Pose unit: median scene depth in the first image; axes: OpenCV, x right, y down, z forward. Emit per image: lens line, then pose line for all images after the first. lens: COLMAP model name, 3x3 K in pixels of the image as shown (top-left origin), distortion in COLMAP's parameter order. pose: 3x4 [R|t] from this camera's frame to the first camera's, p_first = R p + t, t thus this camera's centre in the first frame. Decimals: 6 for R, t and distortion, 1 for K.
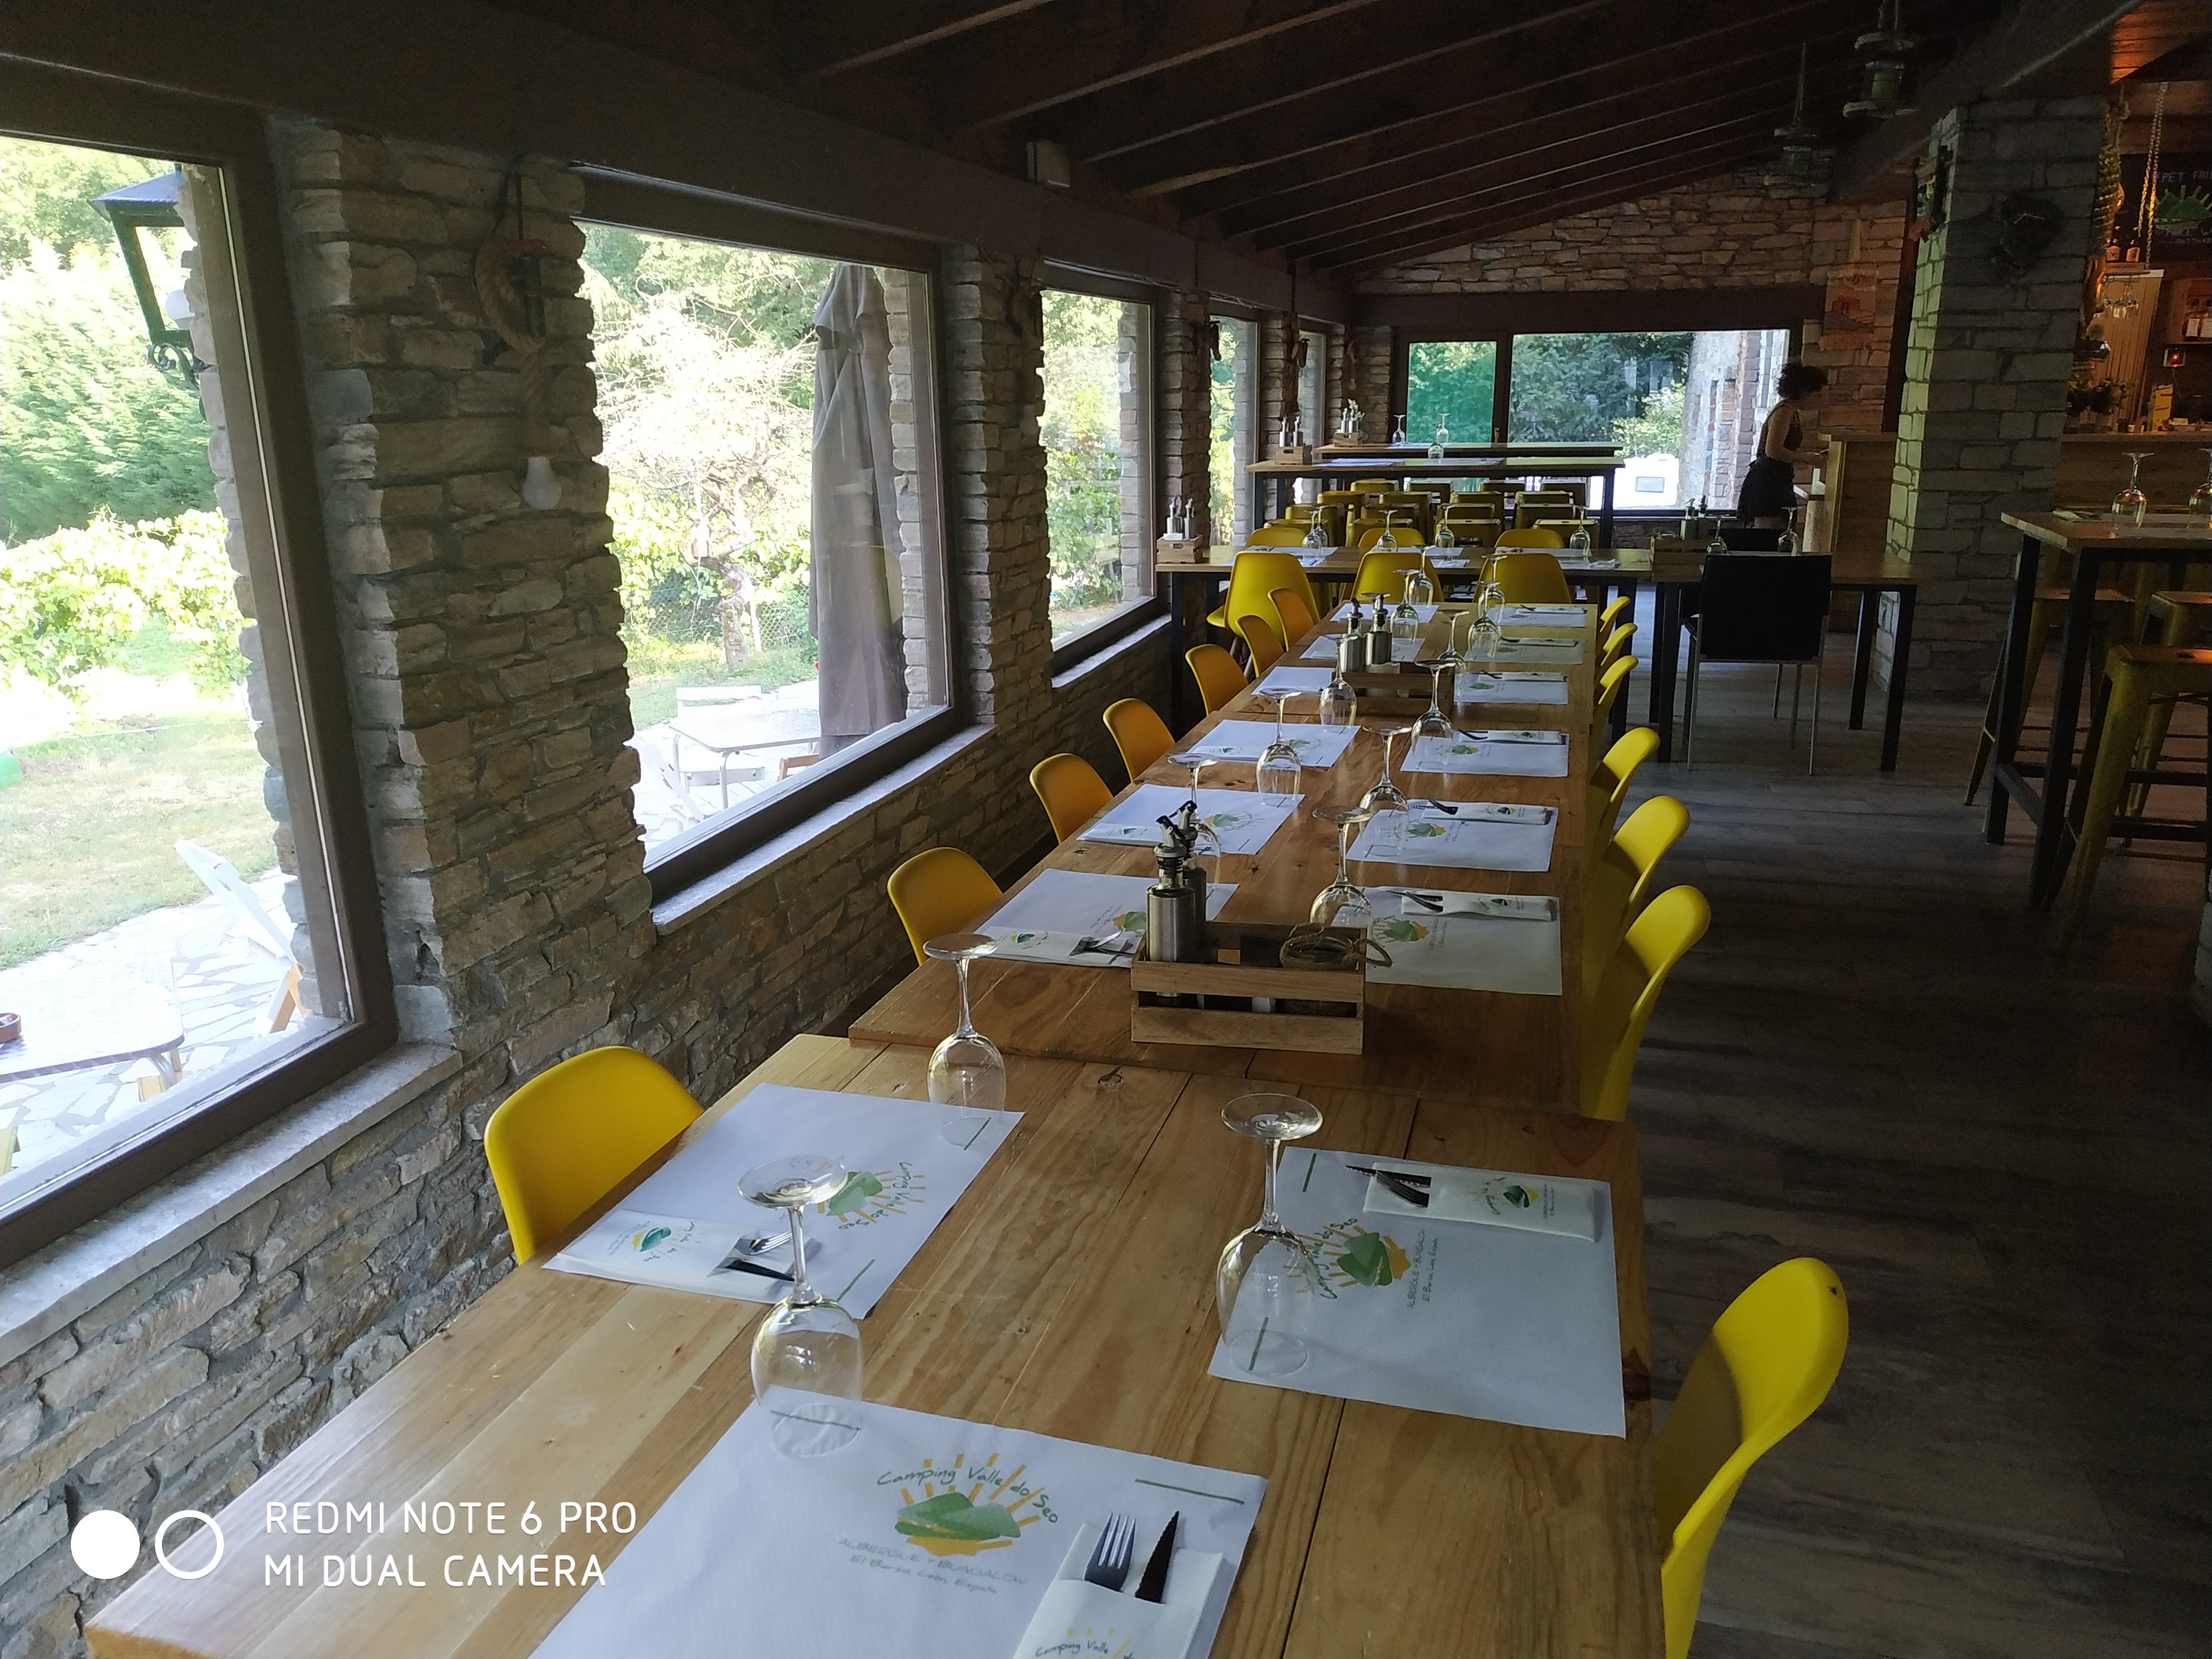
lens RADIAL K [[1643.8, 0, 1099.2], [0, 1643.8, 827.8], [0, 0, 1]] dist [0.034949, -0.014153]
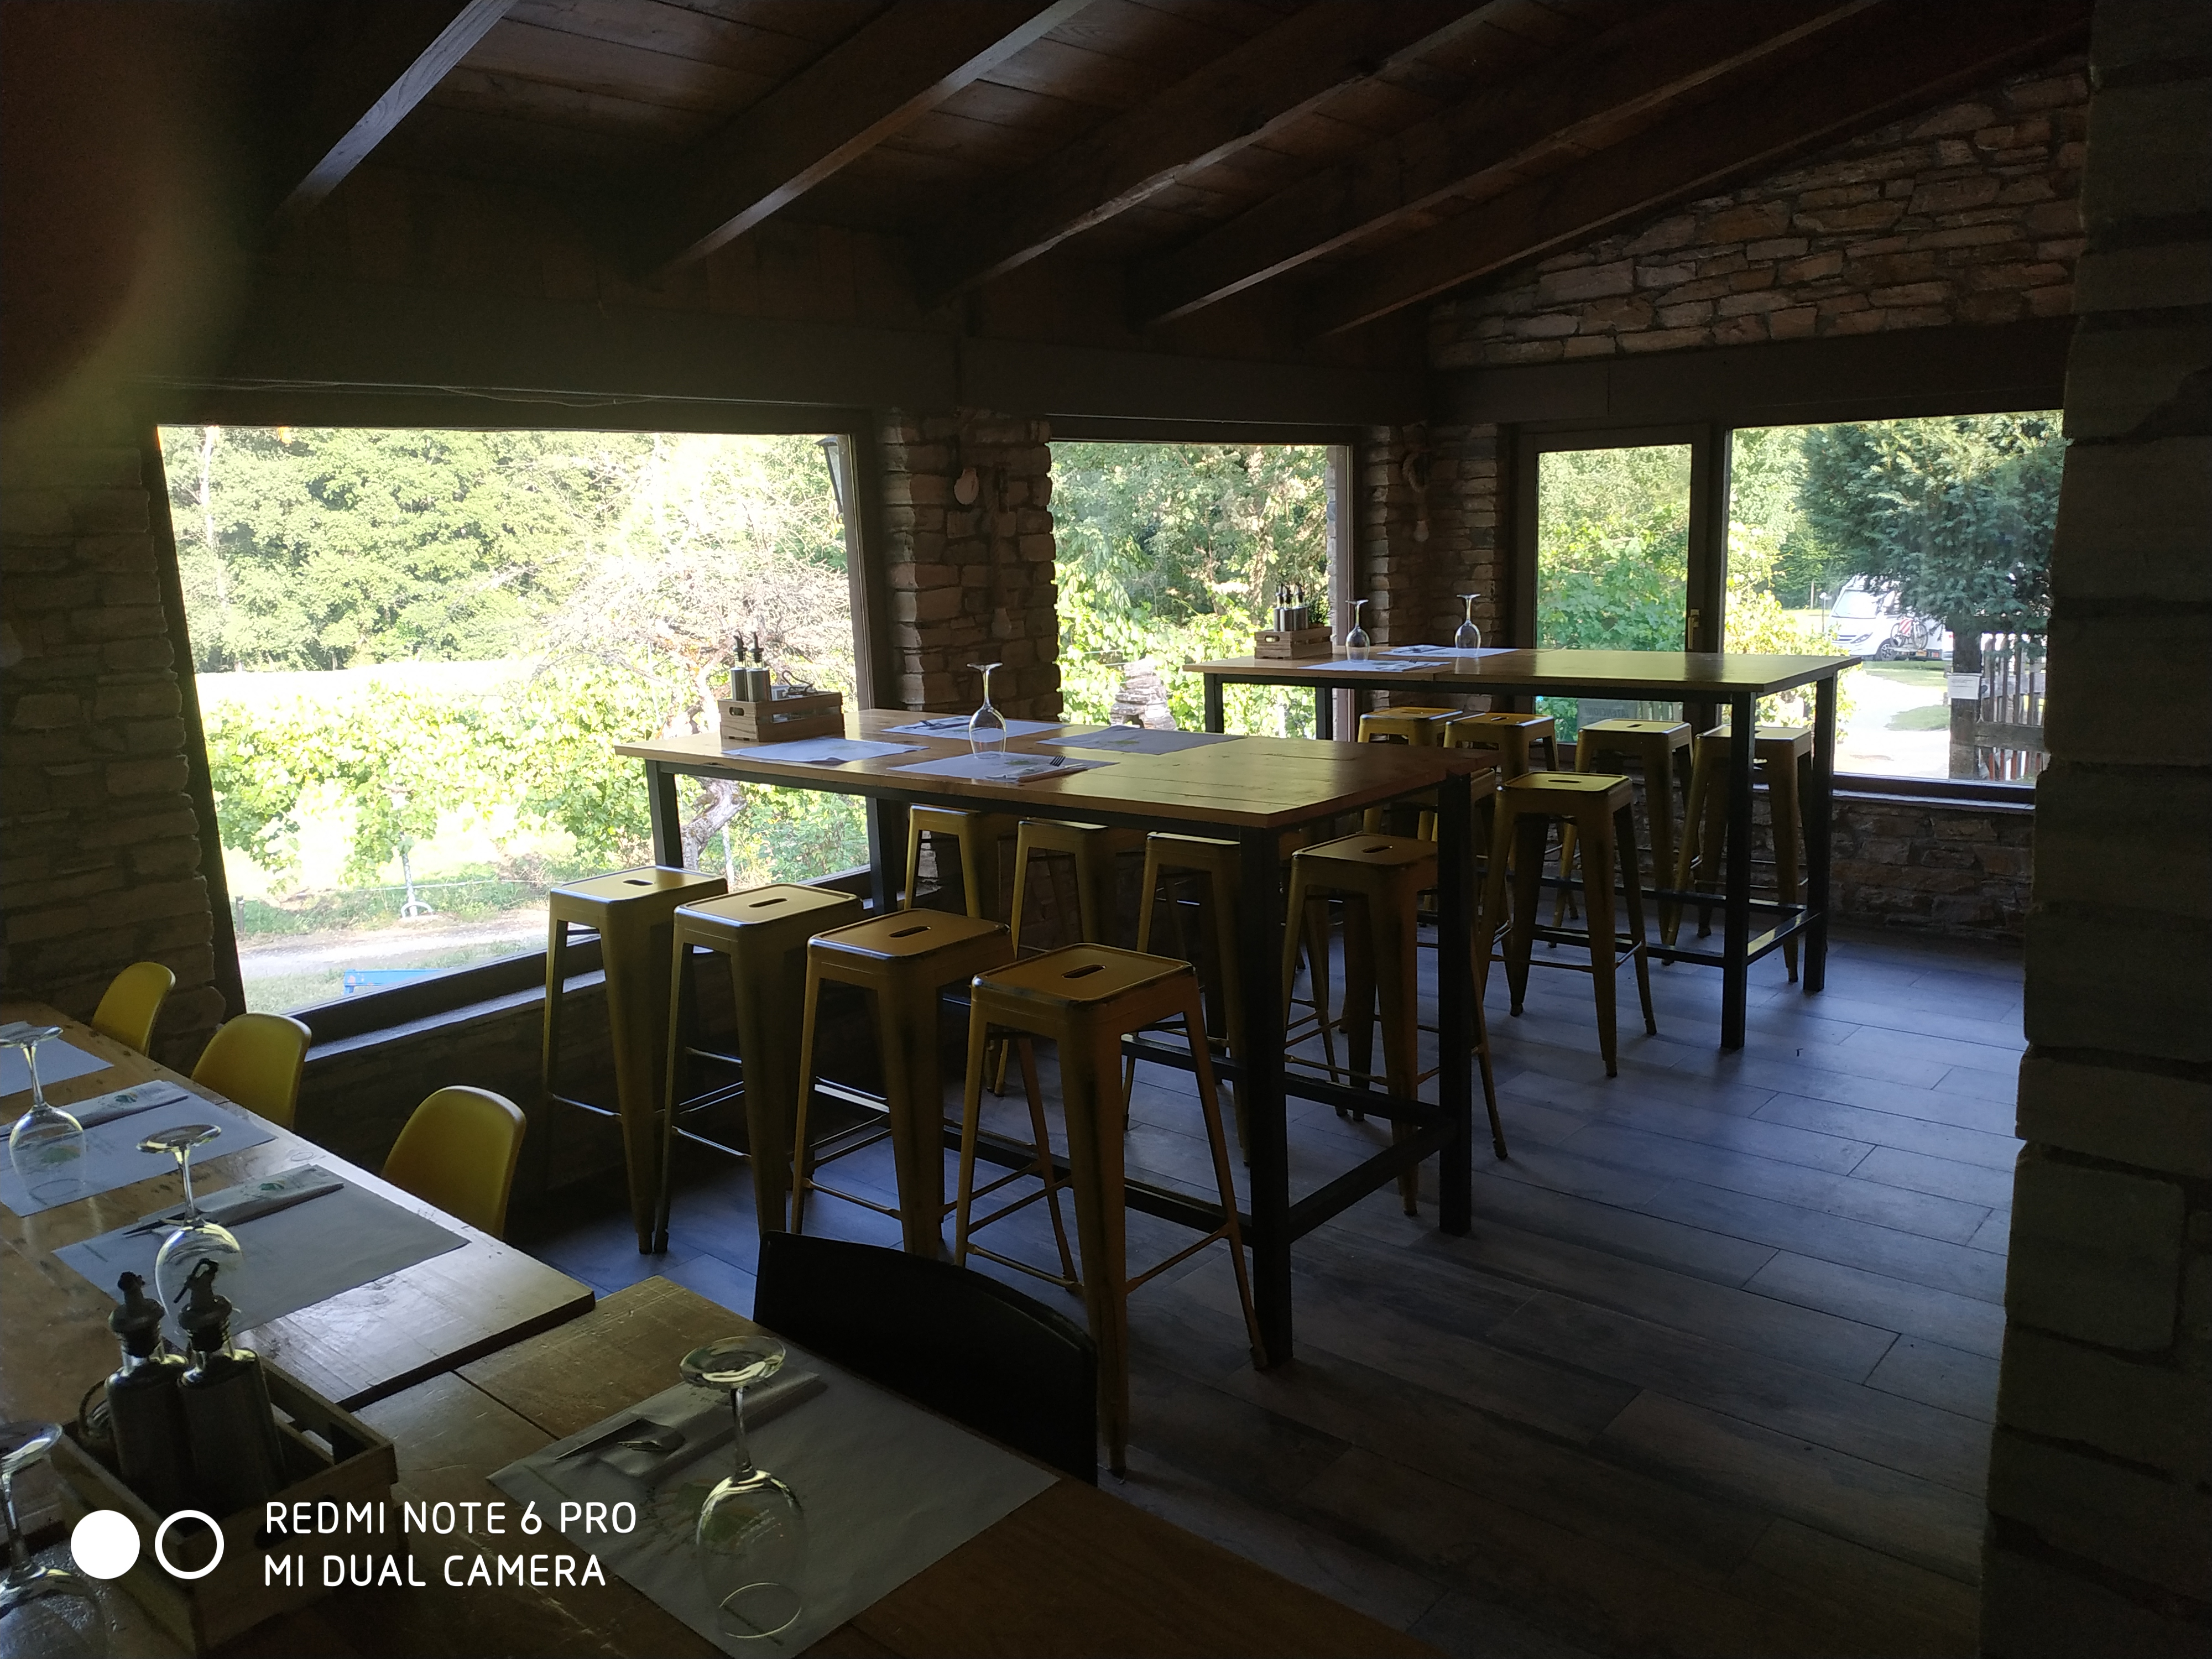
lens RADIAL K [[1643.8, 0, 1112.5], [0, 1643.8, 831.5], [0, 0, 1]] dist [0.034949, -0.014153]
pose [[0.909676, 0.057884, -0.411265, 0.299393], [-0.084661, 0.995292, -0.047178, -0.139026], [0.406598, 0.077735, 0.910294, 0.481752]]
